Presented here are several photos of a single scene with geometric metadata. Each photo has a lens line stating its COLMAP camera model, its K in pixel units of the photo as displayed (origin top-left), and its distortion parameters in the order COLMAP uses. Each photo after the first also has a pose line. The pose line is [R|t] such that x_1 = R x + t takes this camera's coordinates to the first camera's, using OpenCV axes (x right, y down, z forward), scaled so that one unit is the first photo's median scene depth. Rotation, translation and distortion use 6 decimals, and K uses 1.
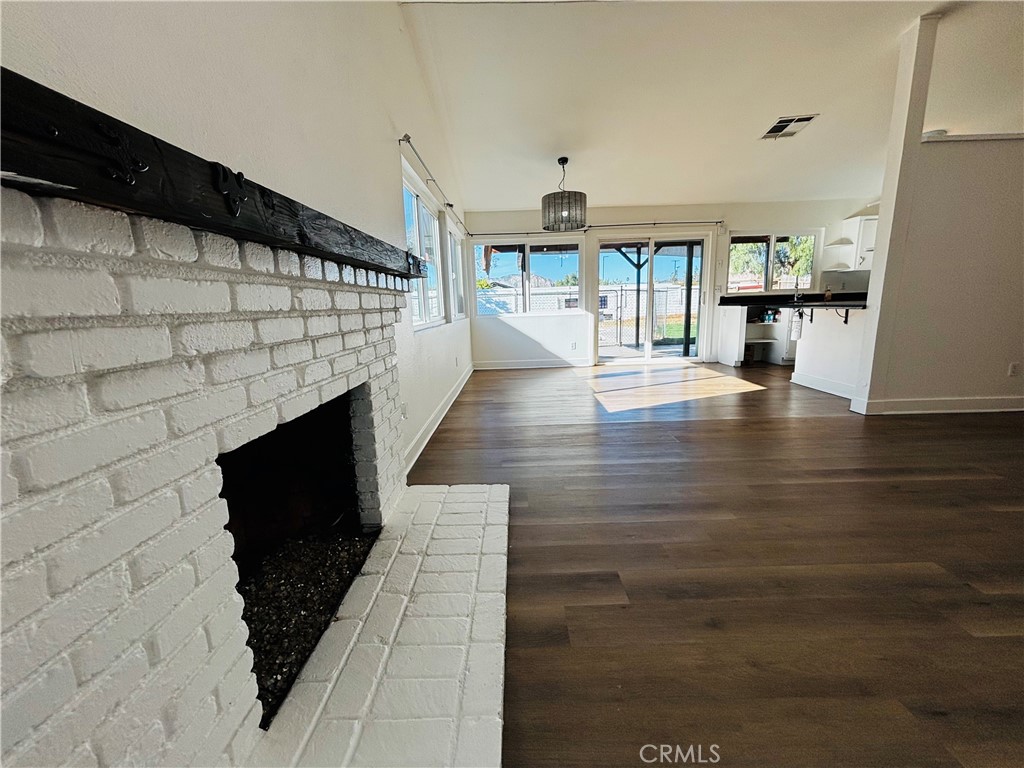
lens RADIAL K [[416.1, 0, 510.1], [0, 416.1, 391.7], [0, 0, 1]] dist [-0.001754, 0.001398]
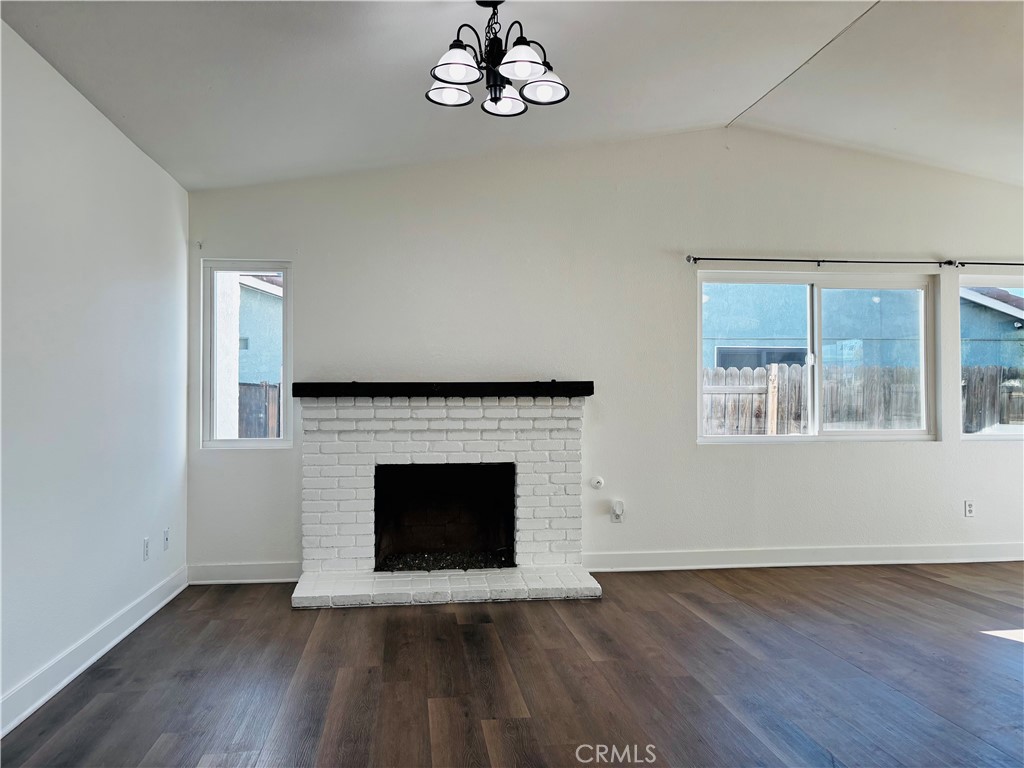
lens RADIAL K [[768.7, 0, 514.9], [0, 768.7, 387.7], [0, 0, 1]] dist [0.059506, -0.062566]
pose [[0.150872, 0.011459, -0.988487, 0.928917], [-0.204594, 0.978645, -0.019883, -0.090599], [0.967150, 0.205239, 0.149994, 0.191115]]
